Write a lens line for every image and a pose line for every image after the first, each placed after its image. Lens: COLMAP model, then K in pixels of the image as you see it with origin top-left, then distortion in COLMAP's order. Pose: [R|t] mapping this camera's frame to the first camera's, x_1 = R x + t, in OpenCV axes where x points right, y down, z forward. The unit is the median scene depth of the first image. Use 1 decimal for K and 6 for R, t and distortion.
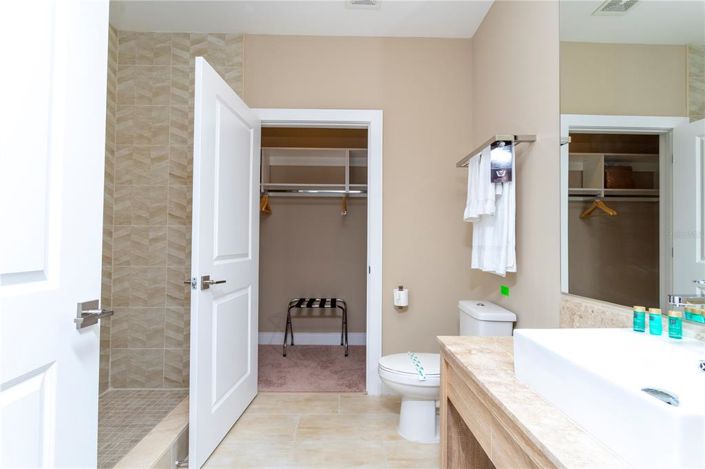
lens RADIAL K [[331.2, 0, 352.5], [0, 331.2, 234.5], [0, 0, 1]] dist [-0.002477, -0.000050]
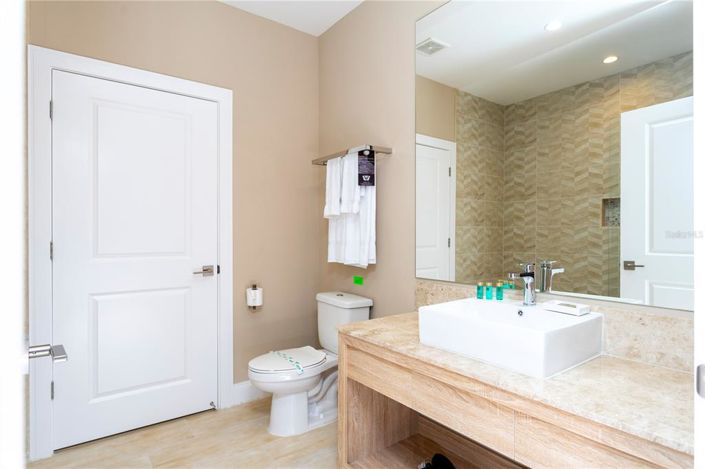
lens RADIAL K [[376.1, 0, 352.5], [0, 376.1, 234.5], [0, 0, 1]] dist [-0.001571, 0.001058]
pose [[0.816069, -0.009269, 0.577880, -0.324496], [-0.007129, 0.999634, 0.026102, -0.022247], [-0.577910, -0.025421, 0.815705, -0.032872]]
